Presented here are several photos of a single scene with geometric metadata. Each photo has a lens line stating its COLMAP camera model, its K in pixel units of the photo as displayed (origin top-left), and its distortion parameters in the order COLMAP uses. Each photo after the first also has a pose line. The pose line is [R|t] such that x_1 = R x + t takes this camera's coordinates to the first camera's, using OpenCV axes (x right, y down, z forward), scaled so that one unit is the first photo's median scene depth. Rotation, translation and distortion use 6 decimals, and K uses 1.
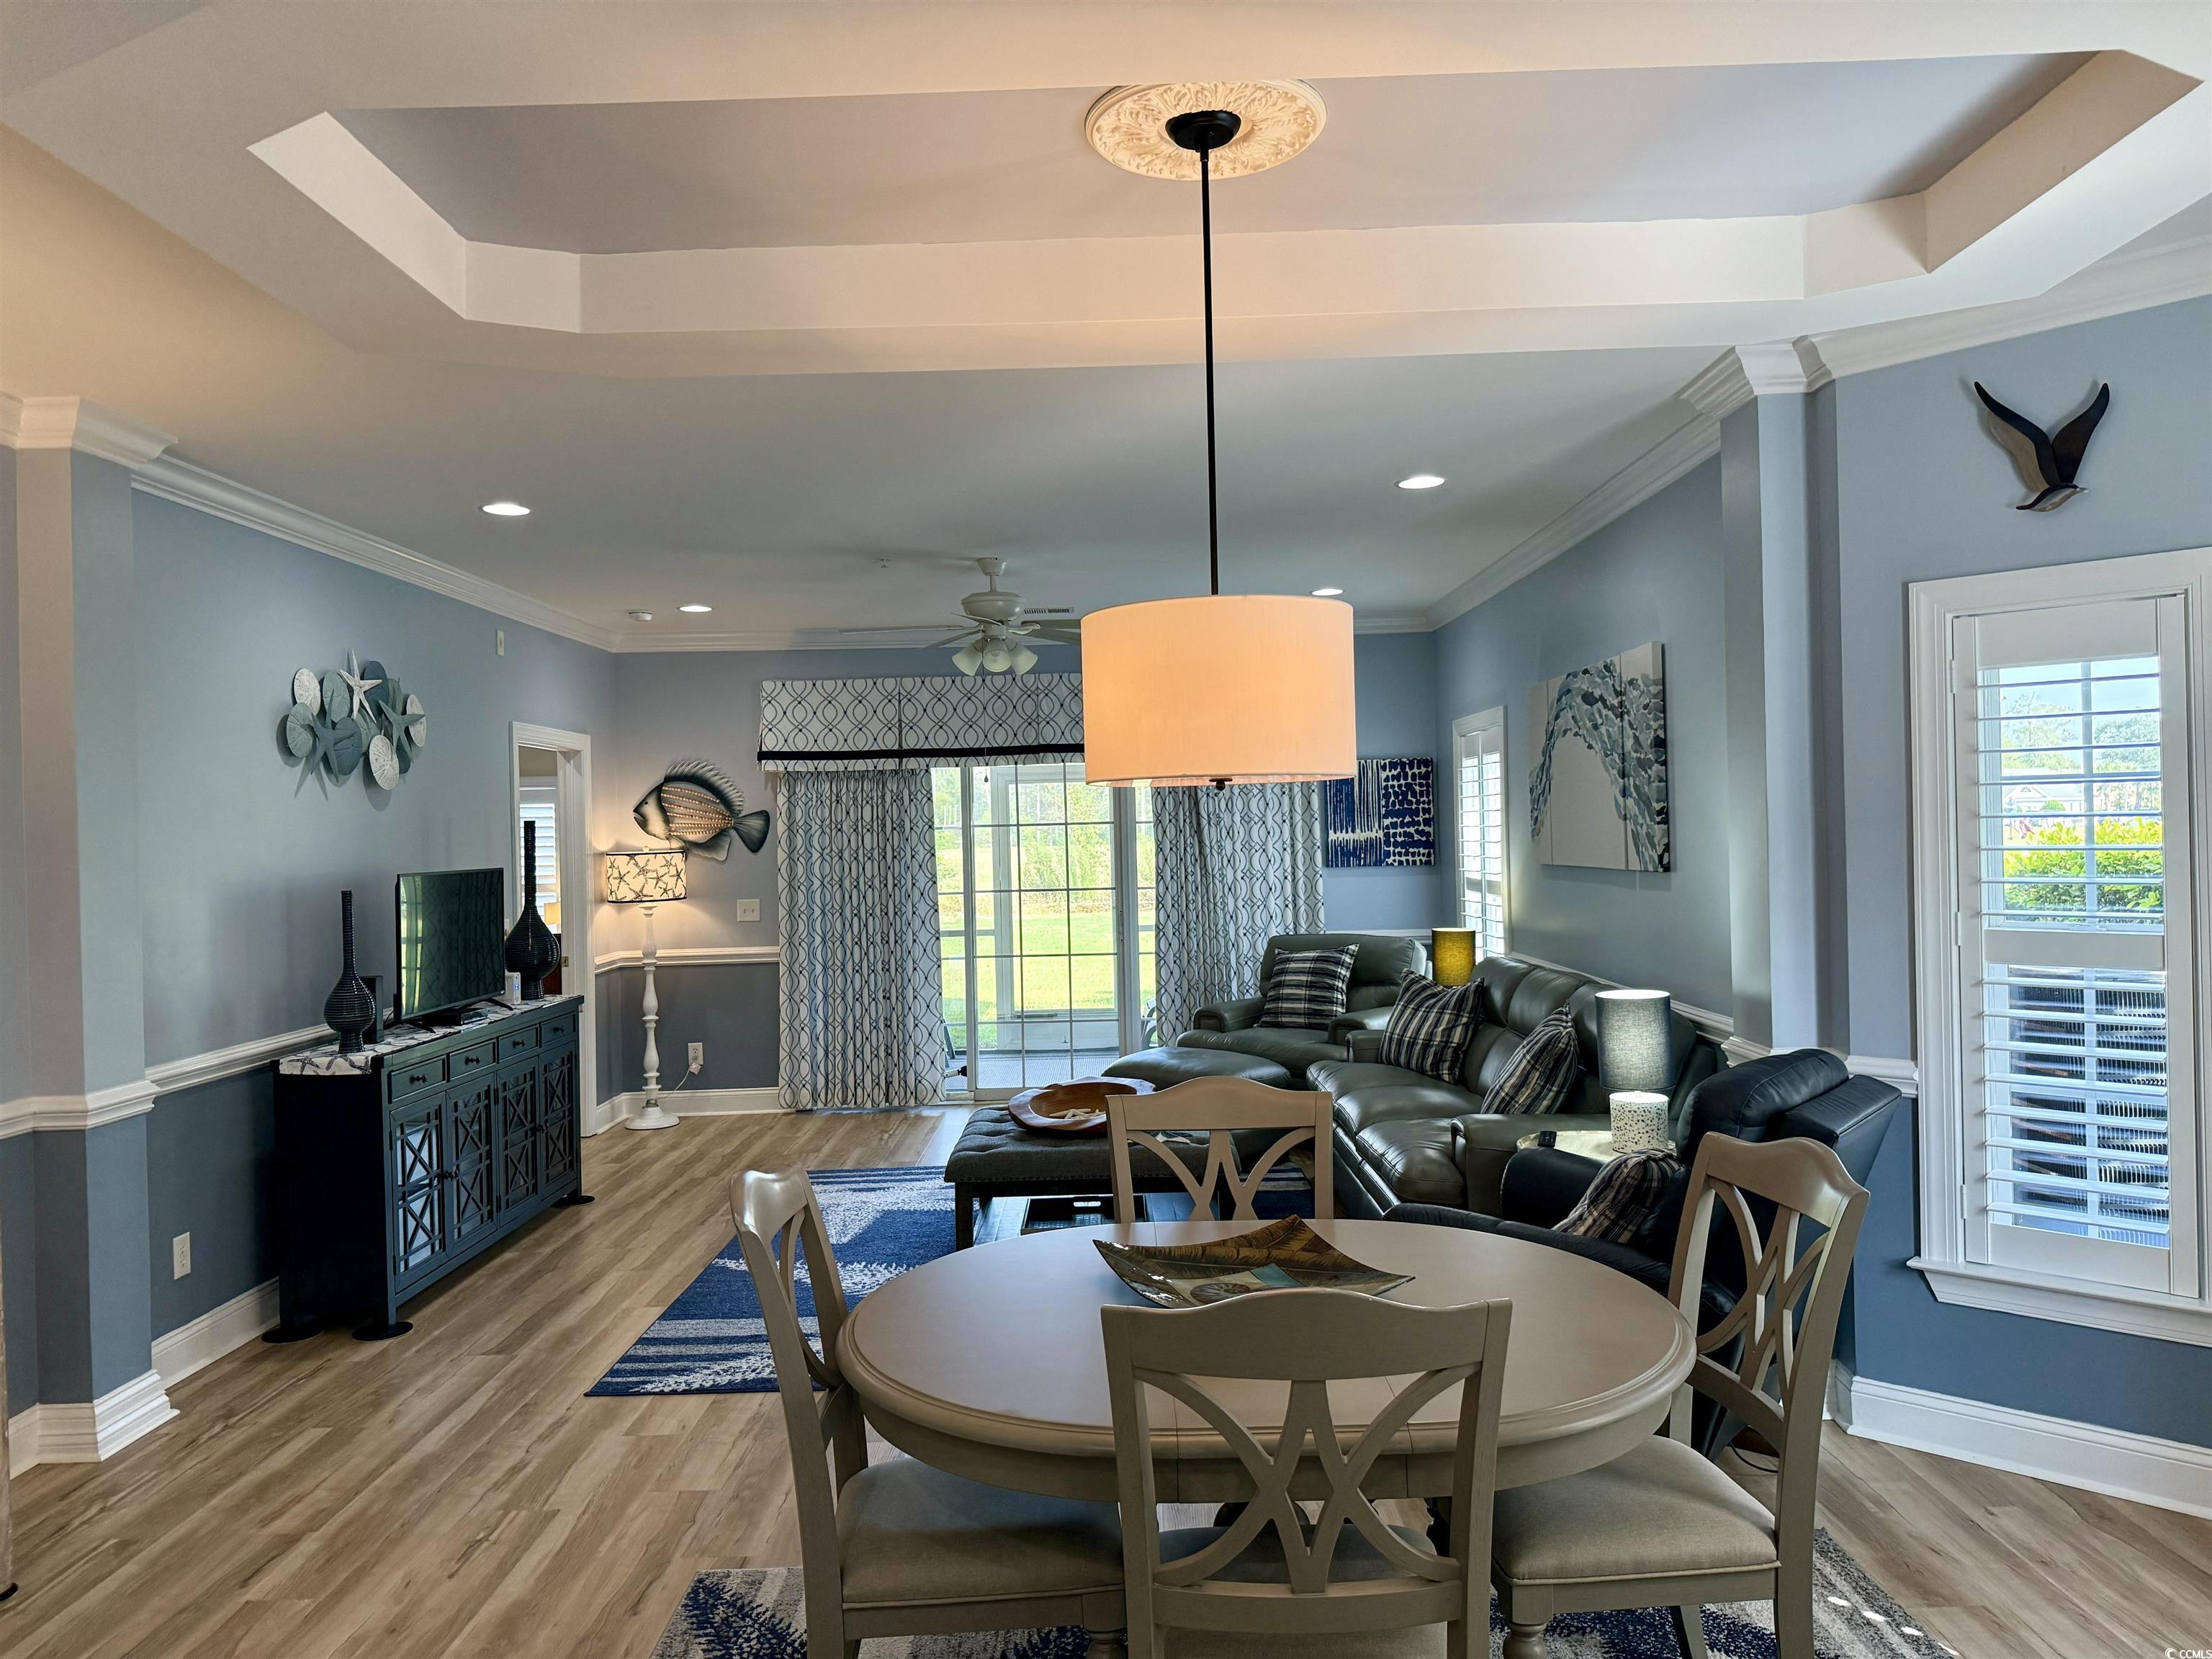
lens RADIAL K [[1535.2, 0, 1112.6], [0, 1535.2, 826.3], [0, 0, 1]] dist [0.101885, -0.165726]
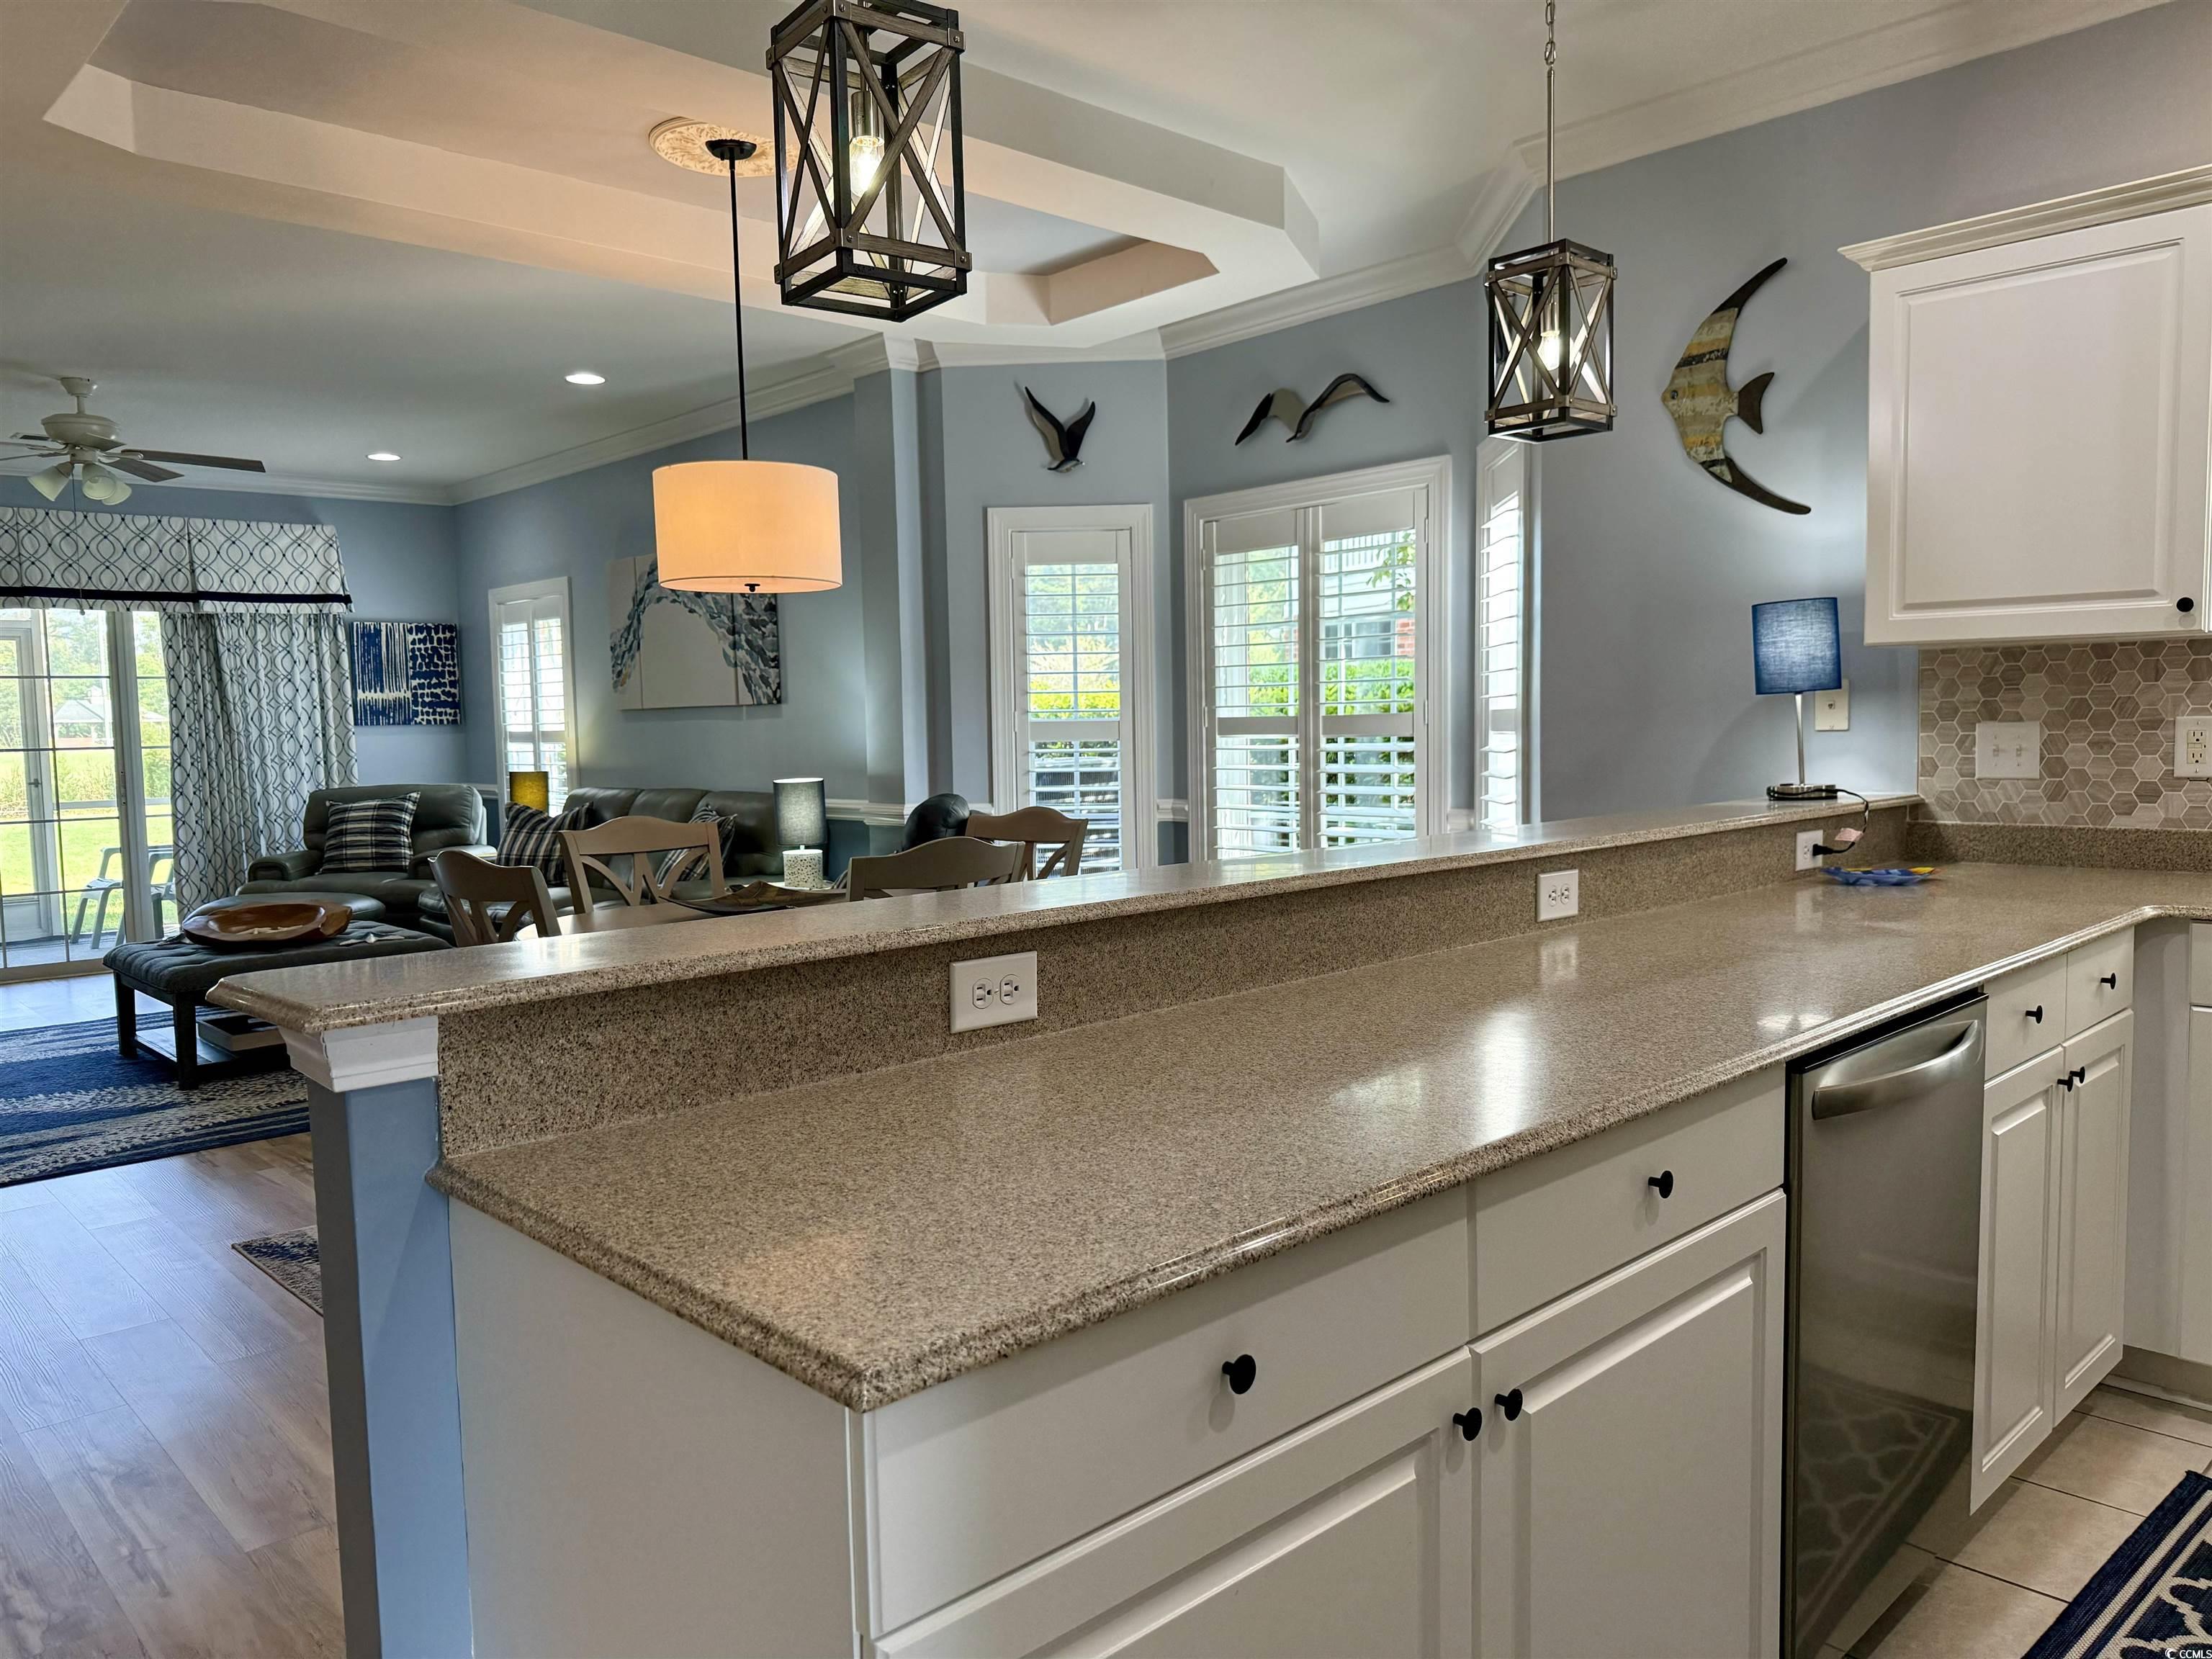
lens RADIAL K [[1553.7, 0, 1106.0], [0, 1553.7, 829.5], [0, 0, 1]] dist [0.051079, -0.072748]
pose [[0.723830, -0.039702, 0.688835, -0.249797], [0.000251, 0.998358, 0.057279, 0.040485], [-0.689978, -0.041287, 0.722652, -0.124844]]
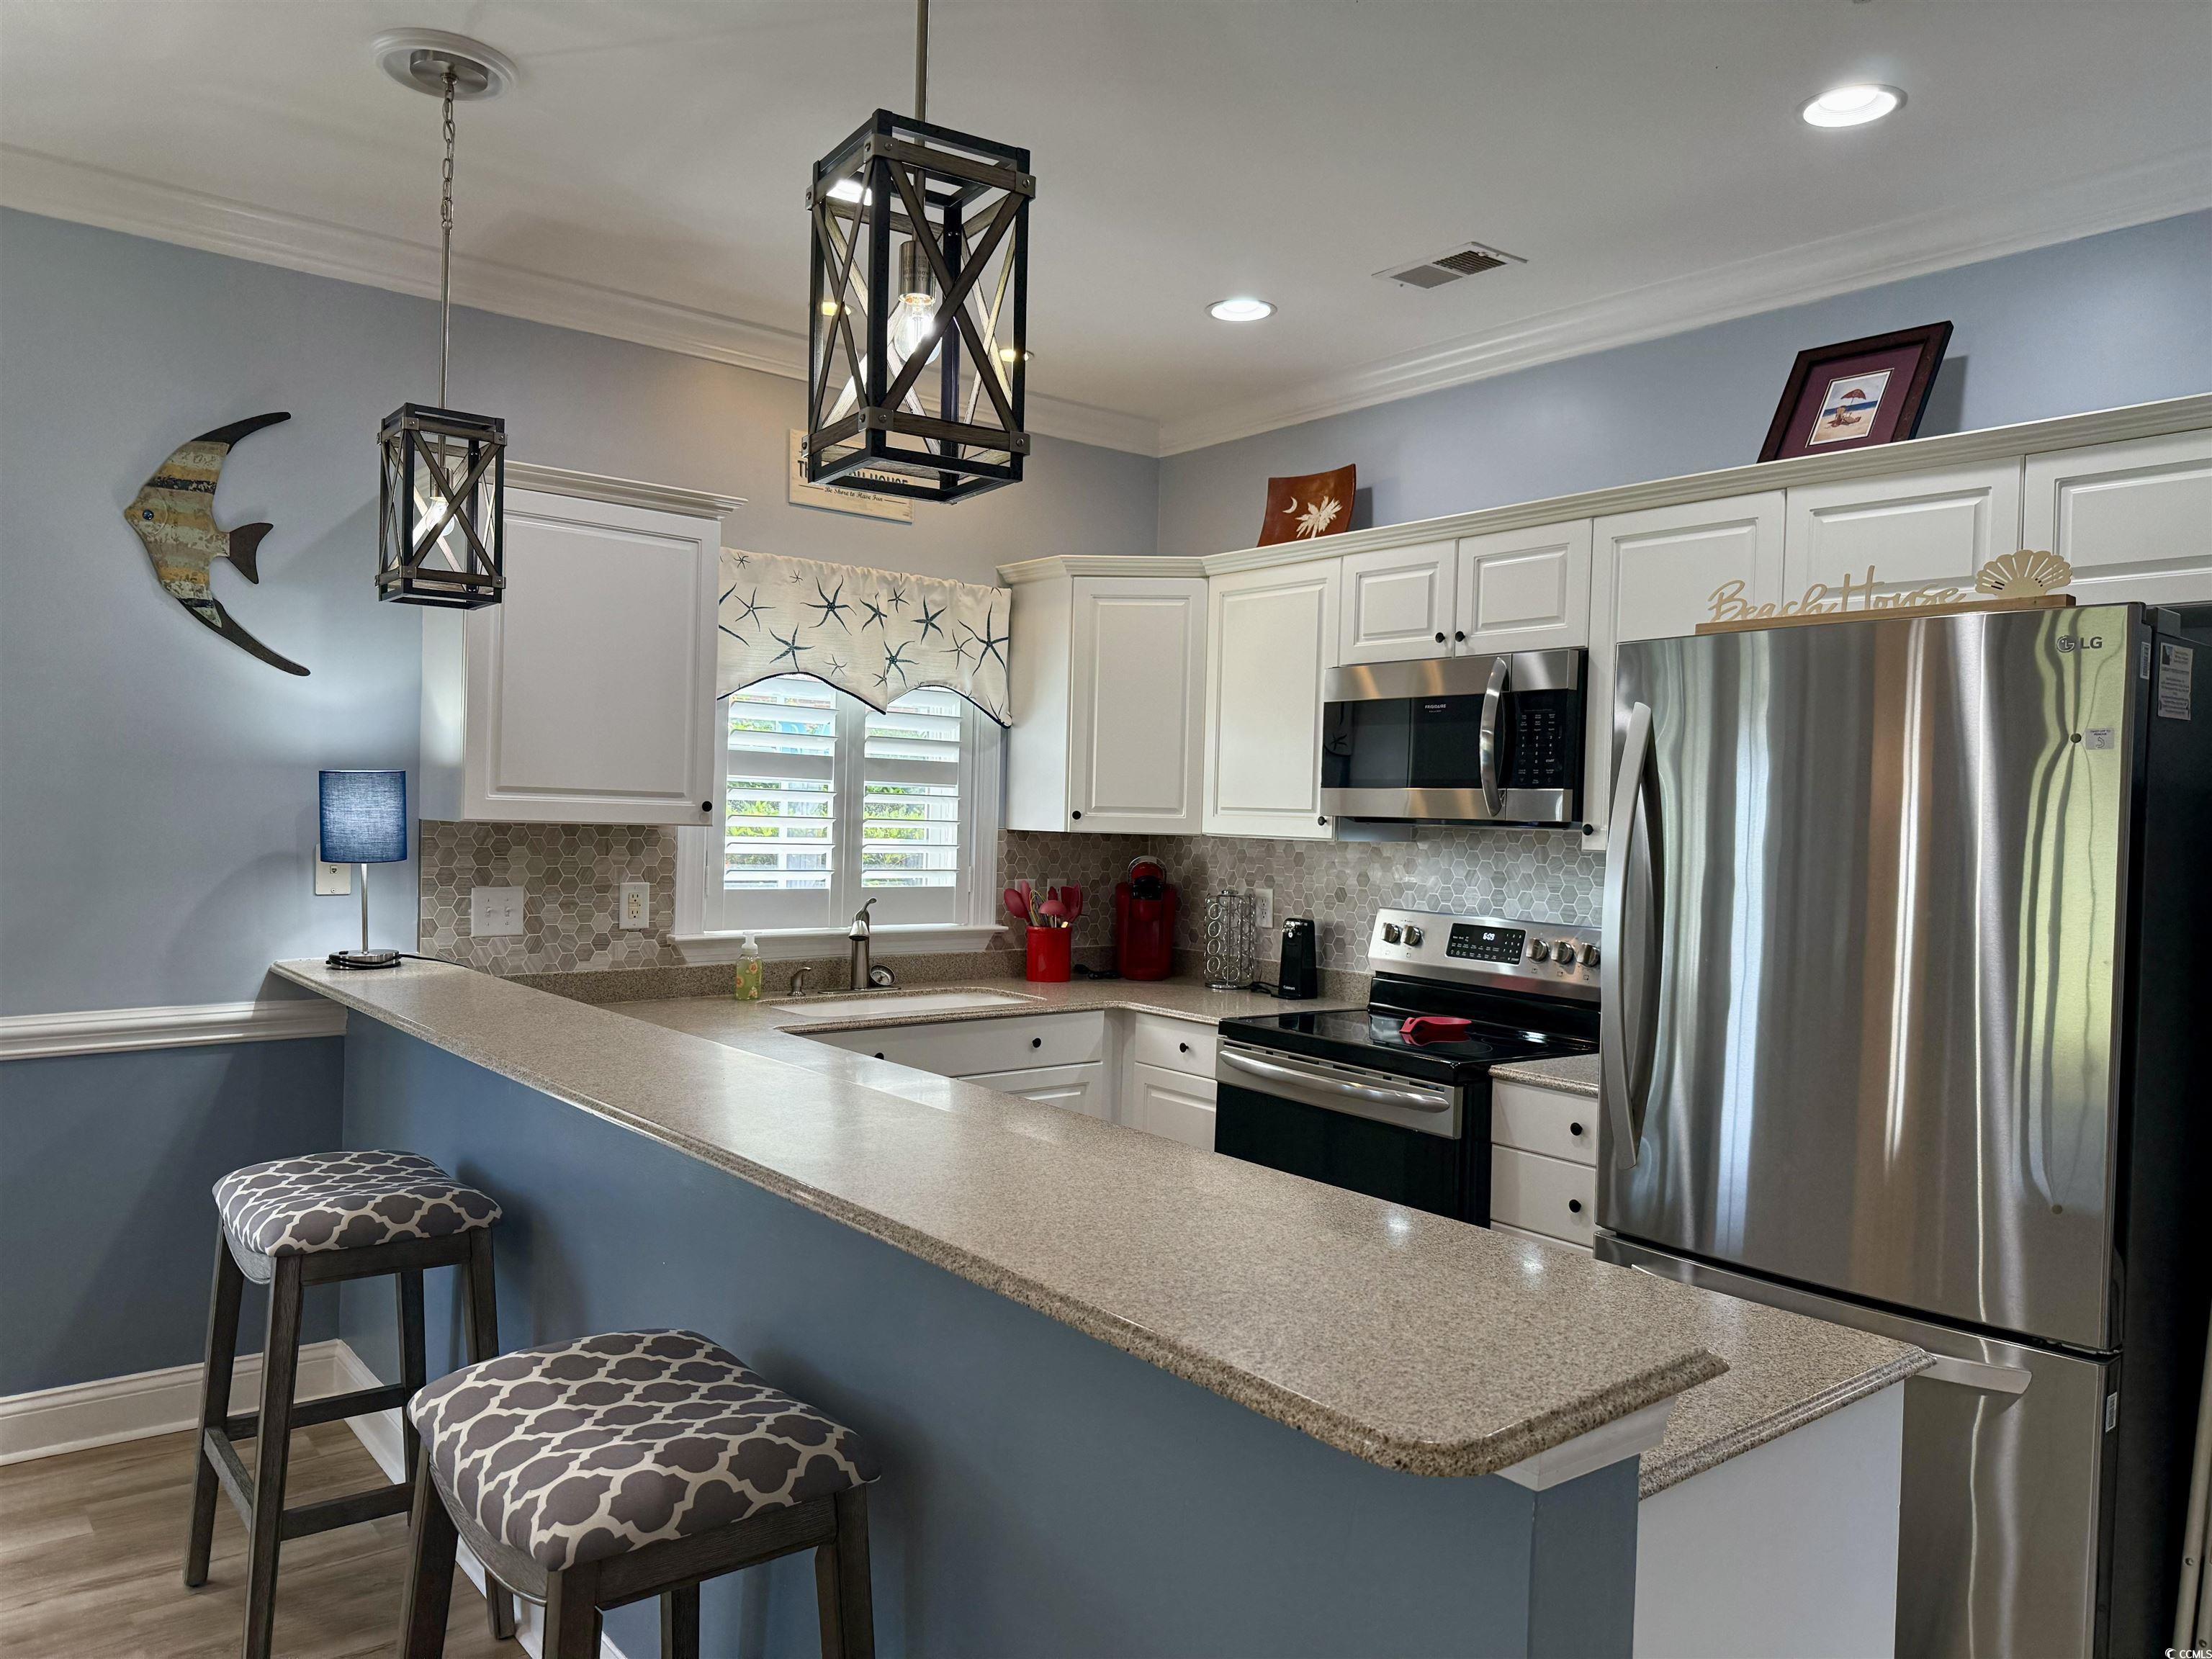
lens RADIAL K [[1535.2, 0, 1112.6], [0, 1535.2, 826.3], [0, 0, 1]] dist [0.101885, -0.165726]
pose [[-0.635653, 0.000545, 0.771975, -0.277318], [-0.014871, 0.999806, -0.012952, 0.020360], [-0.771831, -0.019713, -0.635522, 0.174727]]
